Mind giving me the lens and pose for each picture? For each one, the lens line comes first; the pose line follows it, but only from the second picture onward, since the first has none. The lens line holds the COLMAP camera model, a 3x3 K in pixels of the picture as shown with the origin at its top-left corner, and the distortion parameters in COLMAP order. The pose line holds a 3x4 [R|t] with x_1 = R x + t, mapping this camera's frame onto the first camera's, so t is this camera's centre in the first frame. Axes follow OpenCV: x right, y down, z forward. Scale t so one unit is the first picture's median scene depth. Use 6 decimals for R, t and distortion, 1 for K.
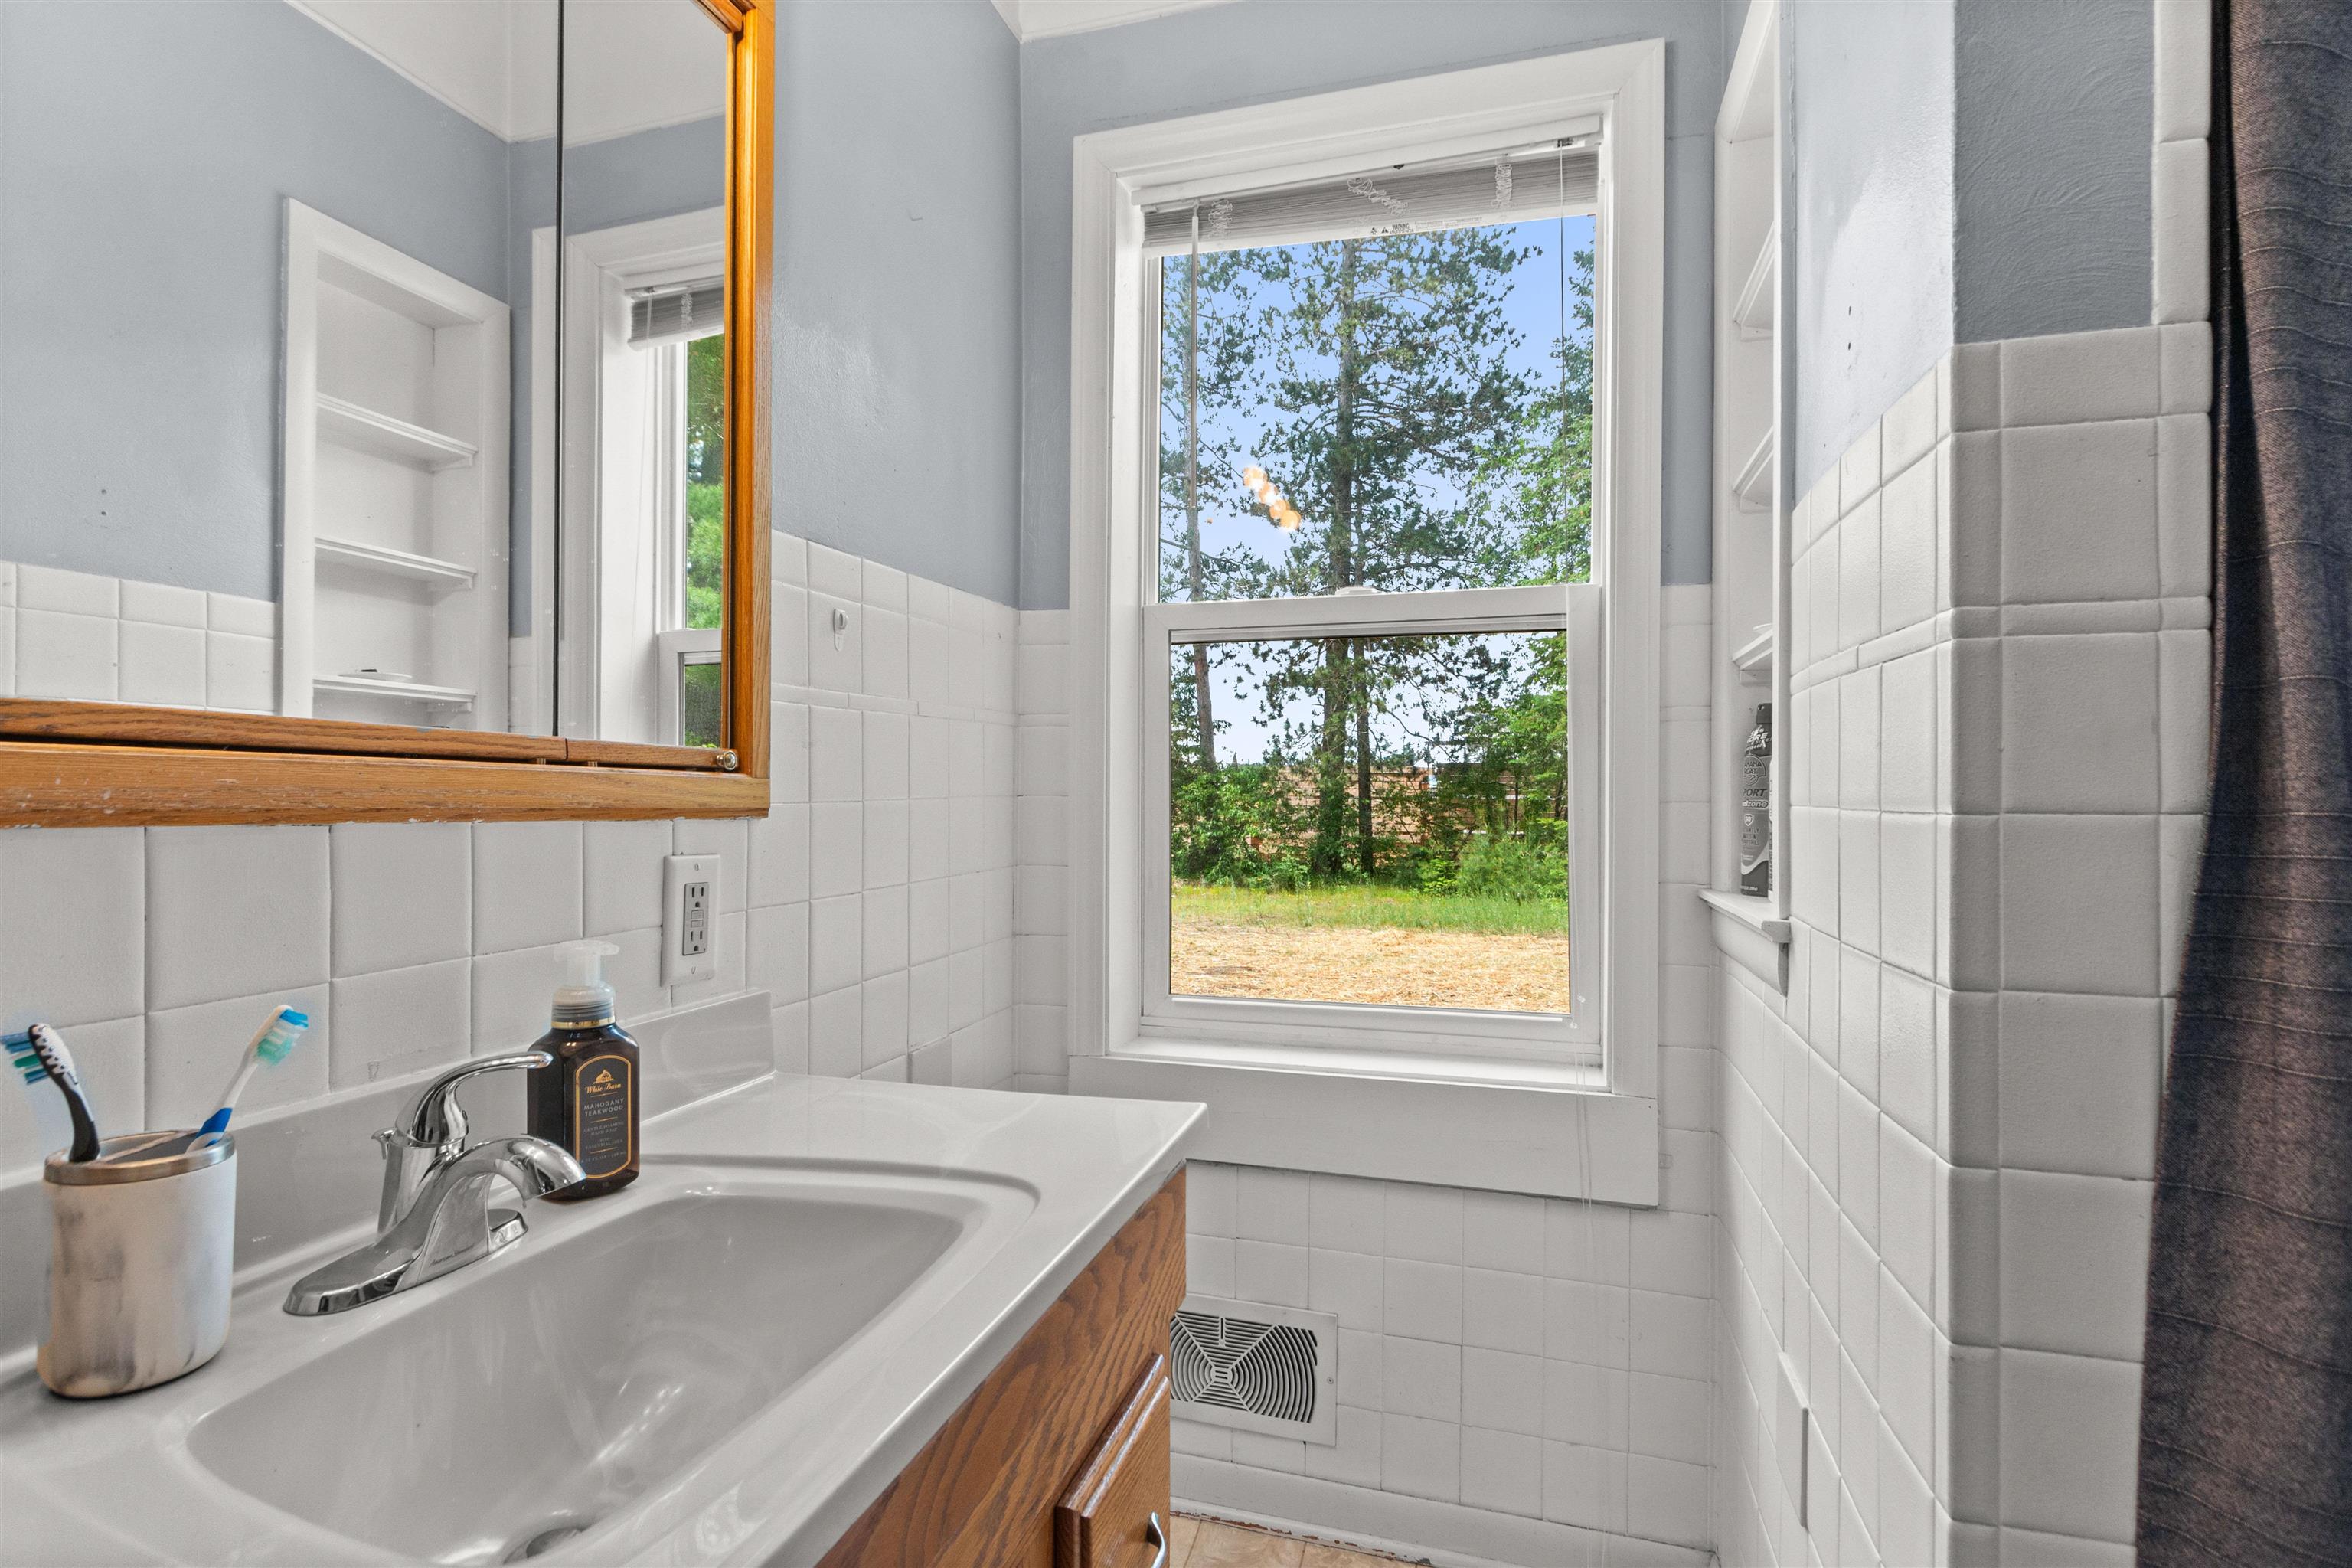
lens RADIAL K [[1157.4, 0, 1180.4], [0, 1157.4, 788.5], [0, 0, 1]] dist [0.005452, -0.003304]
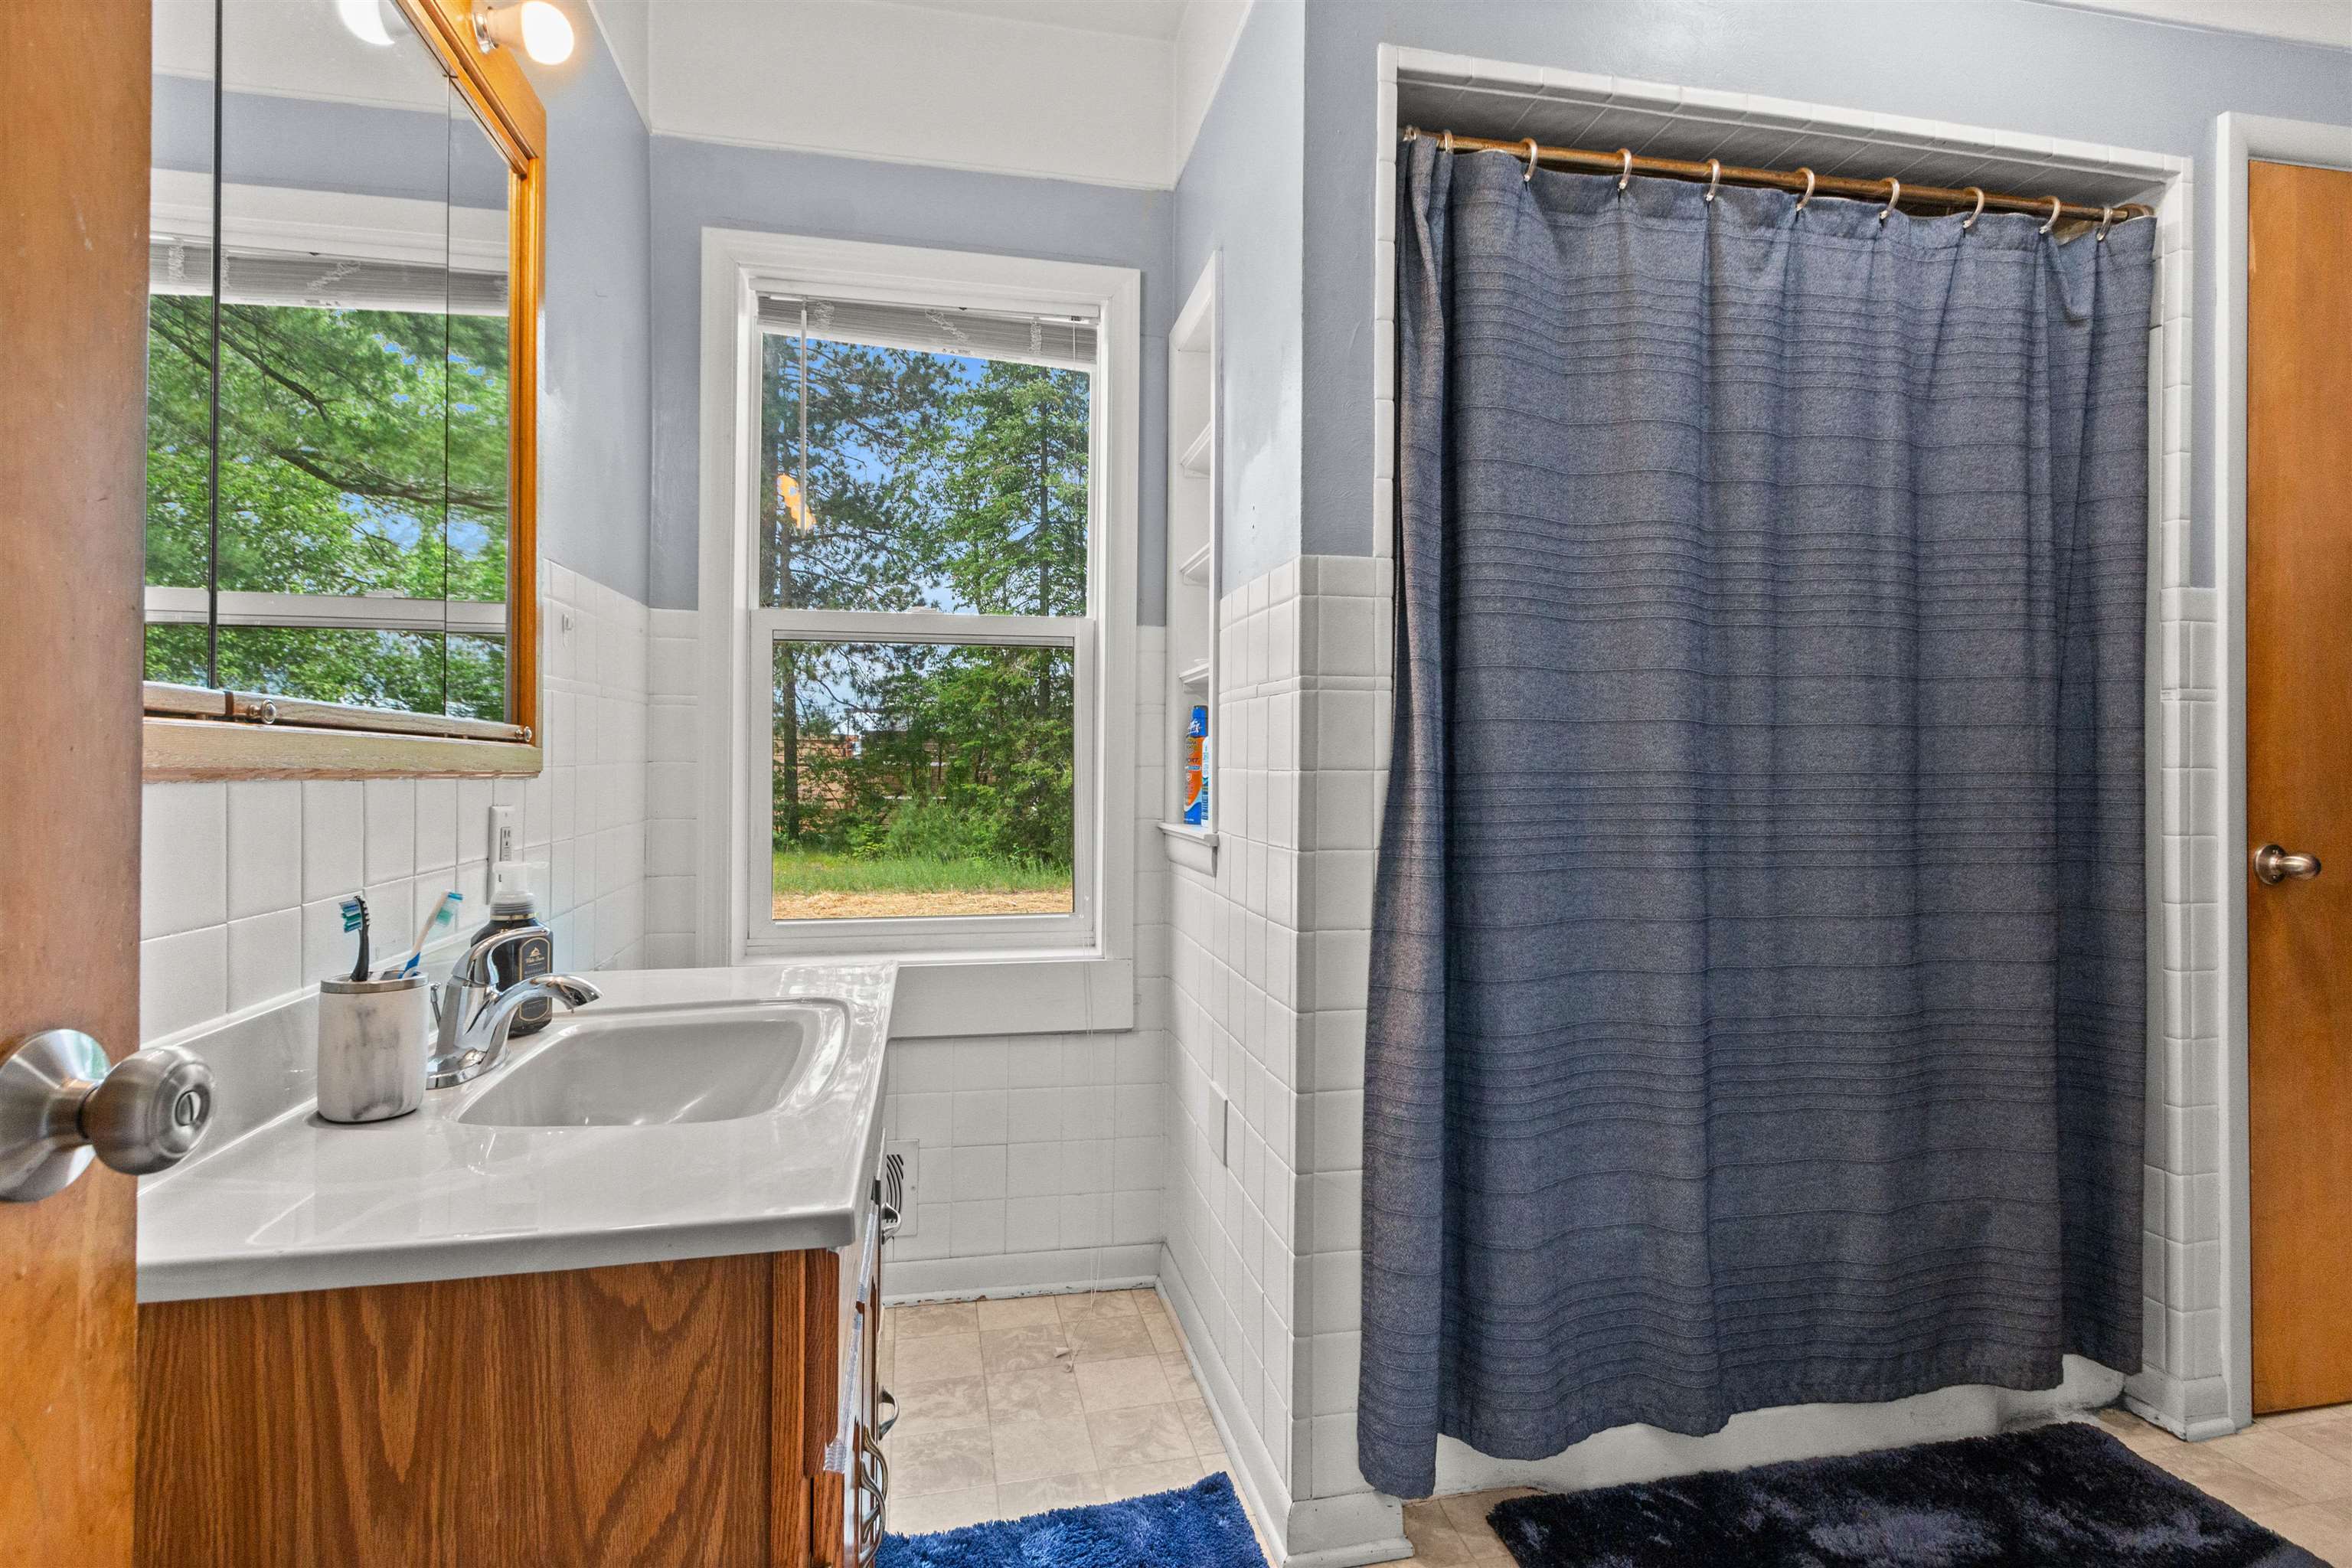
lens RADIAL K [[1114.9, 0, 1170.0], [0, 1114.9, 773.3], [0, 0, 1]] dist [0.008118, -0.002390]
pose [[0.884578, -0.003226, 0.466381, -0.258689], [-0.004207, 0.999880, 0.014895, -0.001418], [-0.466373, -0.015138, 0.884458, -0.363689]]
